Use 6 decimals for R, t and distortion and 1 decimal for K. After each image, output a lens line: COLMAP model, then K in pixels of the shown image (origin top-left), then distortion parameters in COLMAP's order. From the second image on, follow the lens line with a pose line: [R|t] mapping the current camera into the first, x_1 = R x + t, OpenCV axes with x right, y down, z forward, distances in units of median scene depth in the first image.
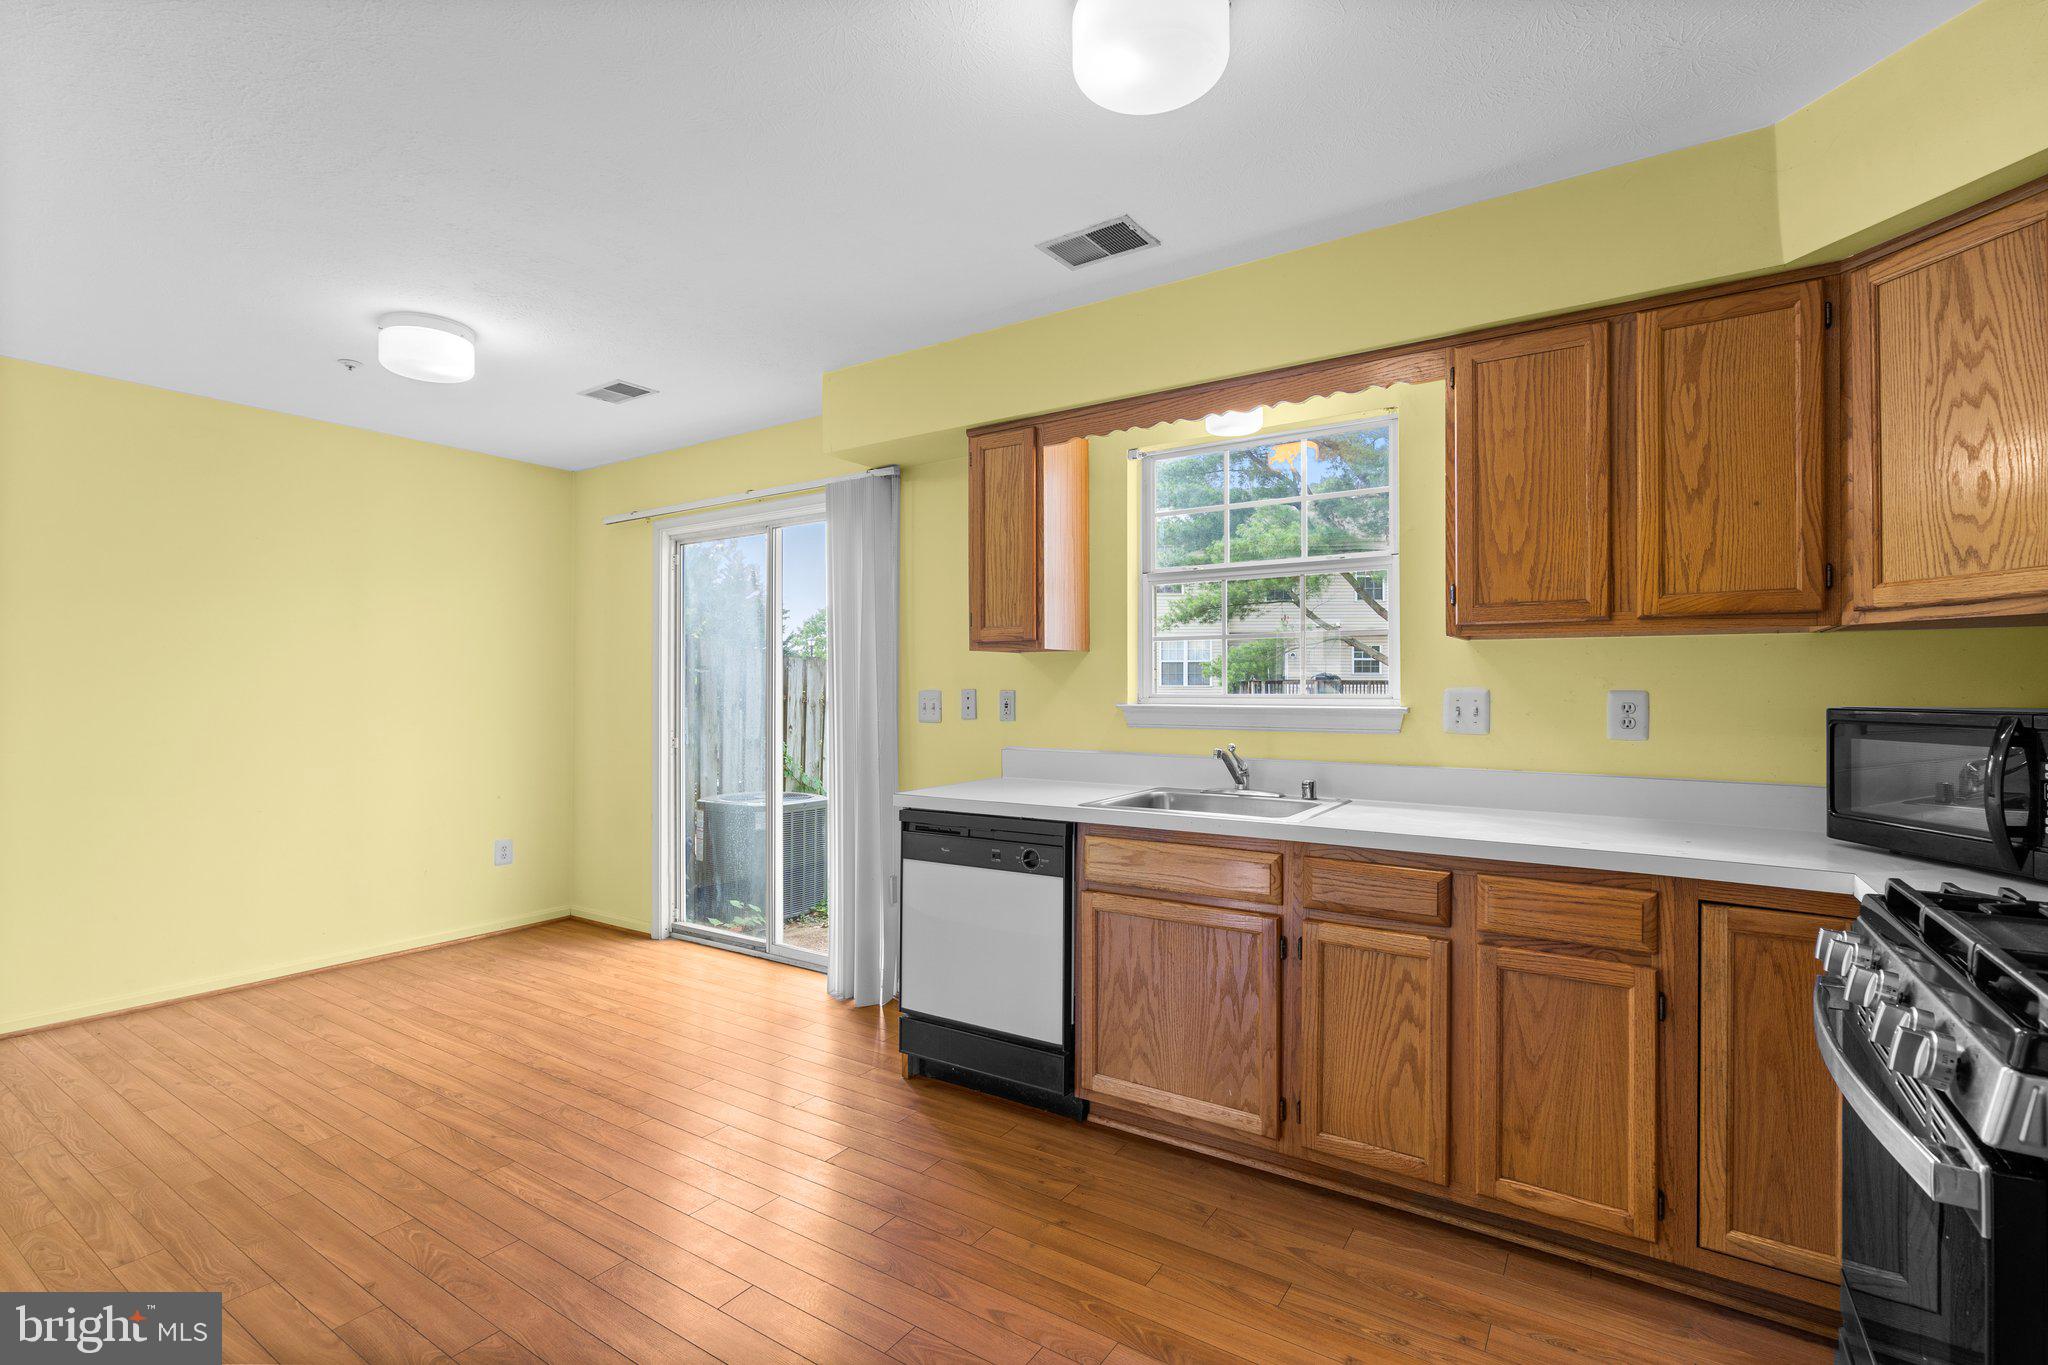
lens RADIAL K [[930.5, 0, 1016.4], [0, 930.5, 679.4], [0, 0, 1]] dist [-0.004570, 0.000662]
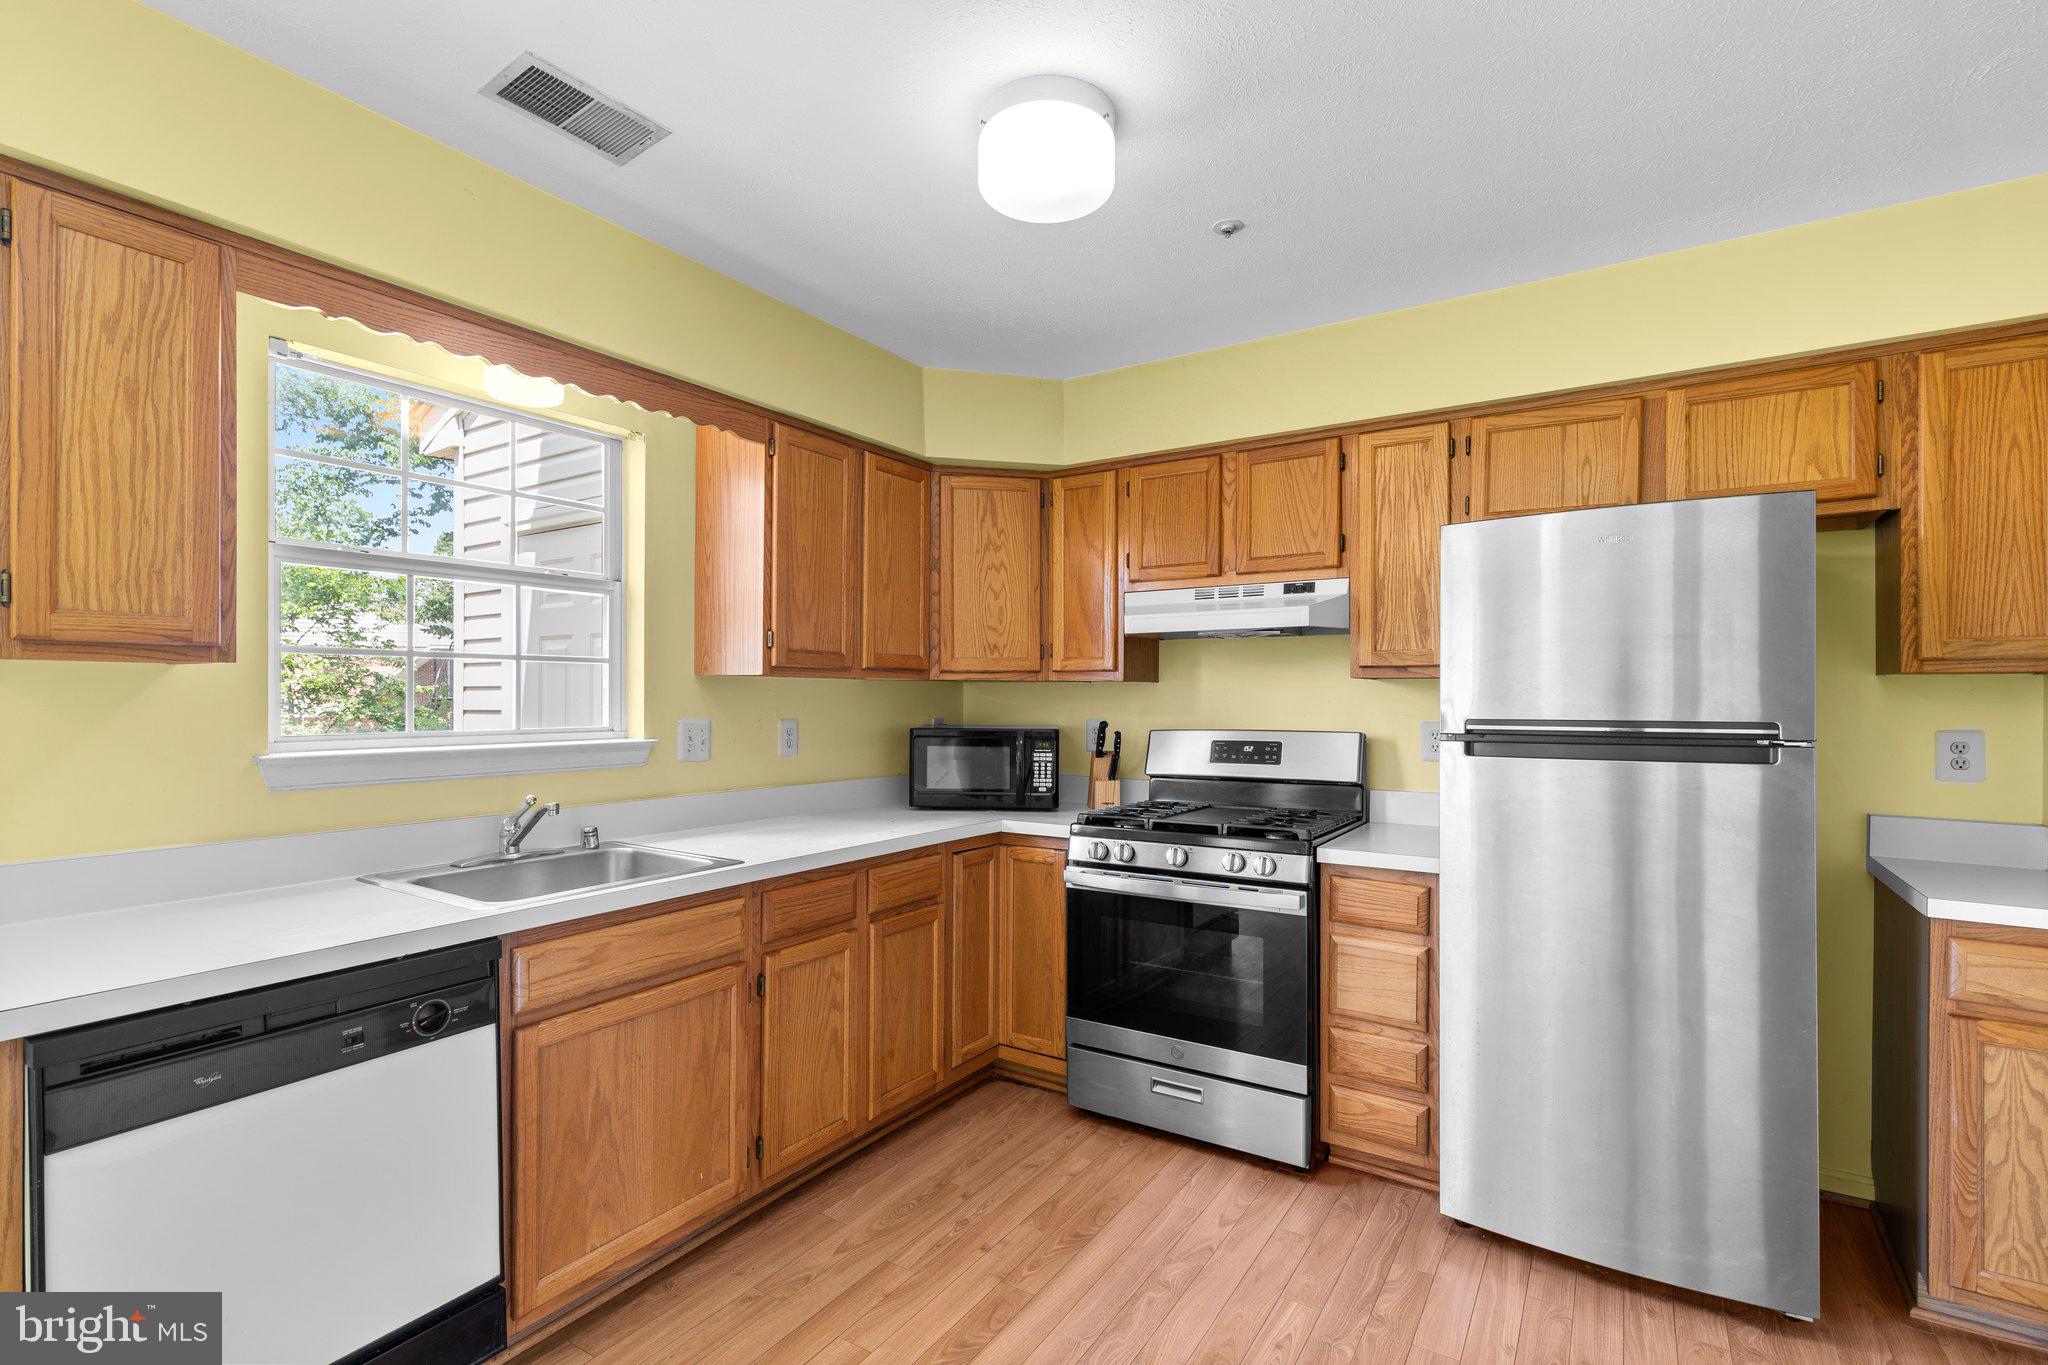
lens RADIAL K [[931.7, 0, 1025.4], [0, 931.7, 697.7], [0, 0, 1]] dist [-0.004879, 0.000820]
pose [[-0.014750, -0.003276, 0.999886, -0.636553], [-0.014199, 0.999894, 0.003066, -0.025639], [-0.999790, -0.014152, -0.014795, 0.663639]]
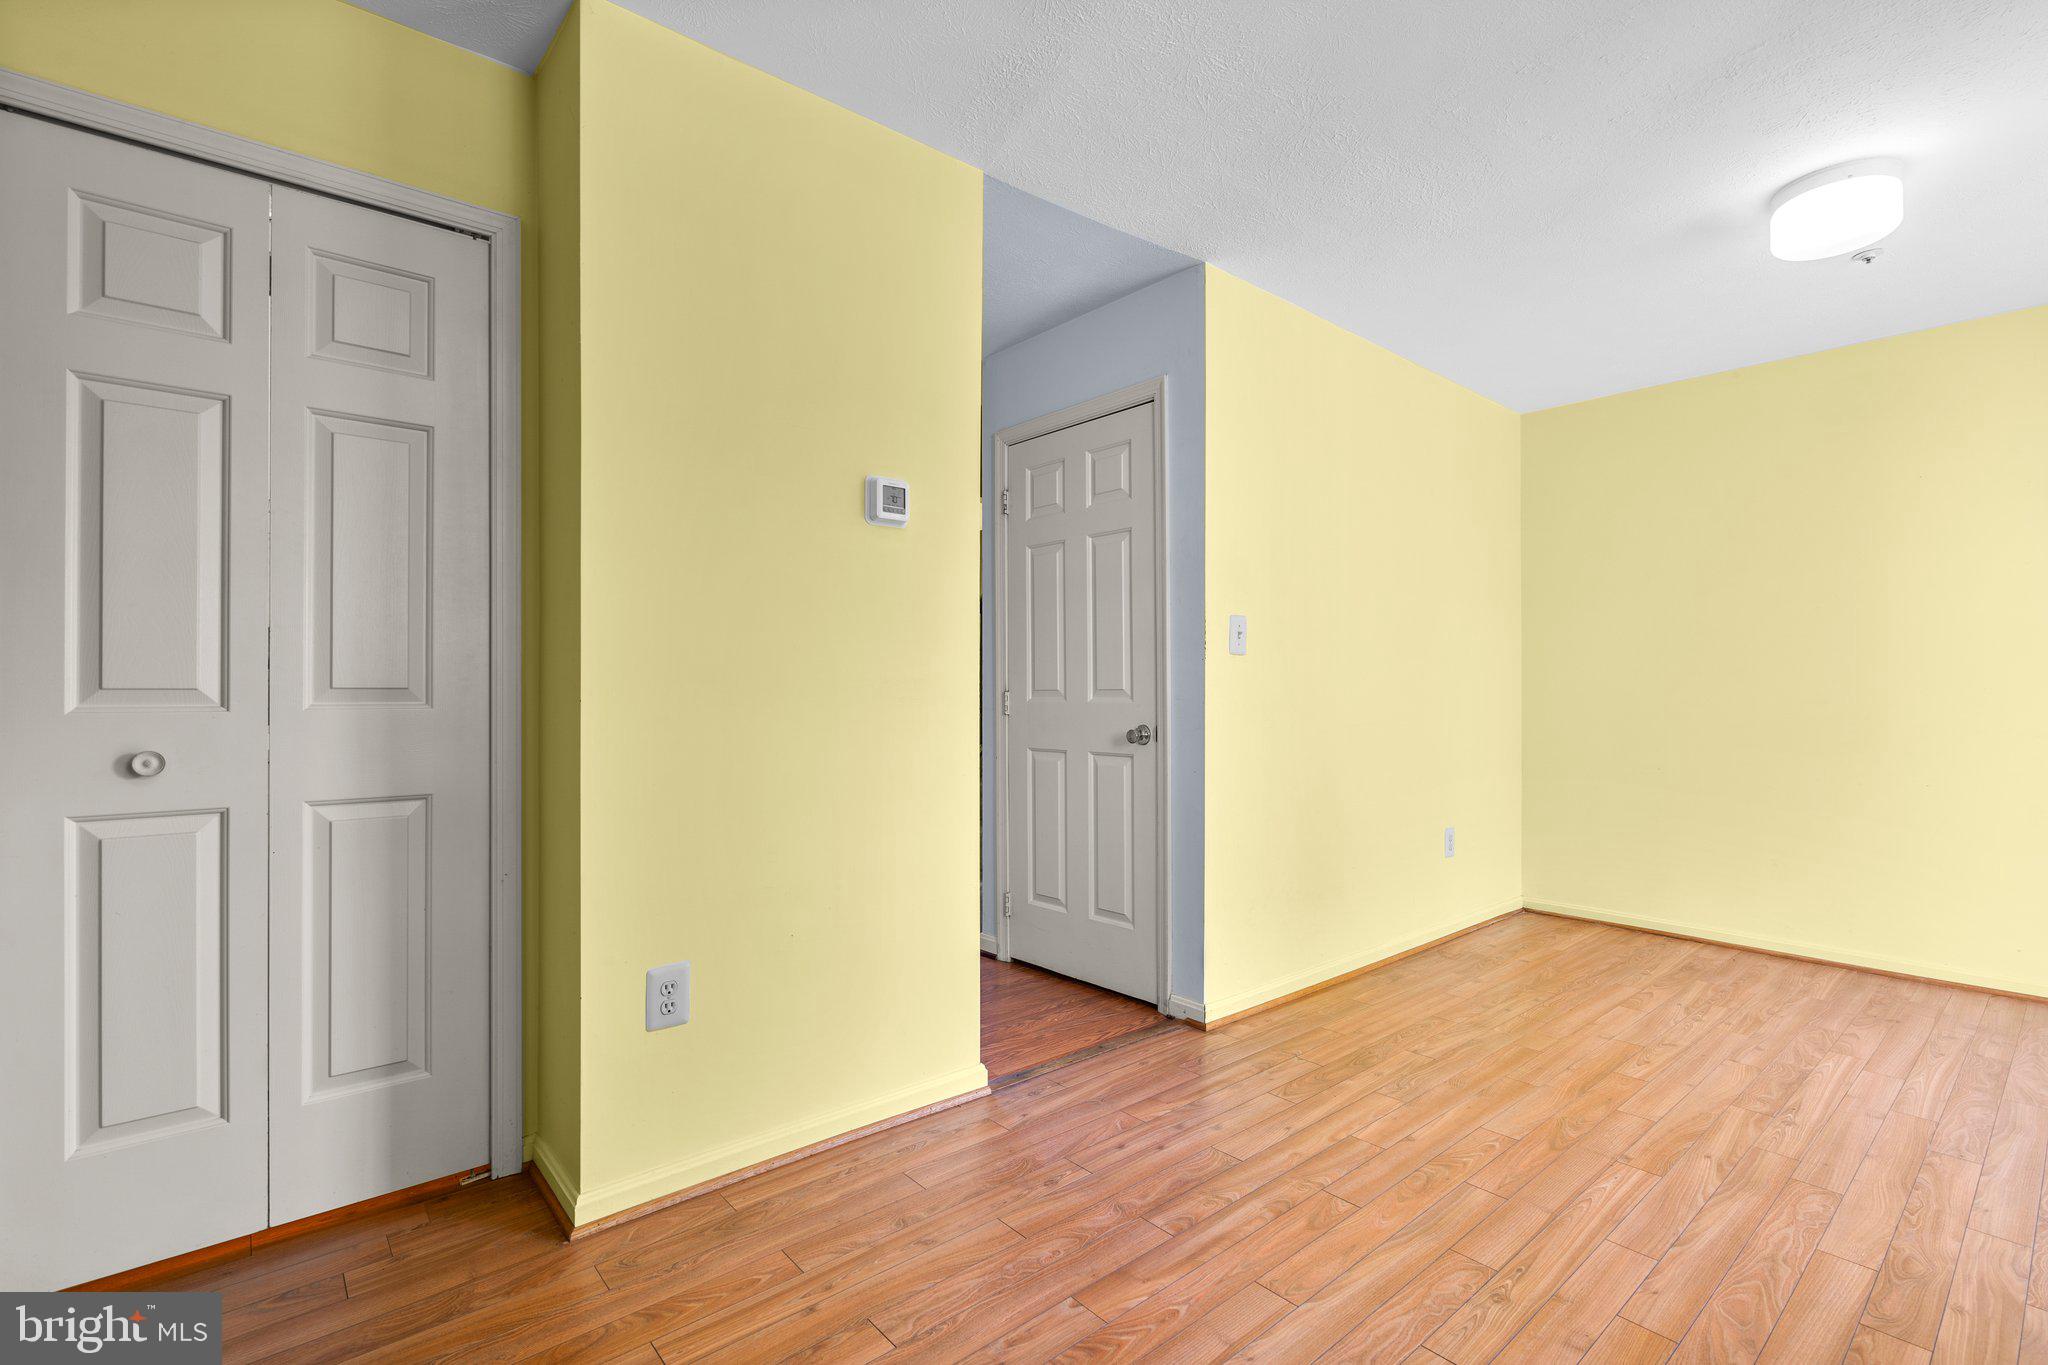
lens RADIAL K [[930.5, 0, 1016.4], [0, 930.5, 679.4], [0, 0, 1]] dist [-0.004570, 0.000662]
pose [[-0.277469, -0.009892, -0.960684, 0.424123], [0.009484, 0.999870, -0.013034, 0.071249], [0.960688, -0.012727, -0.277339, 0.655858]]
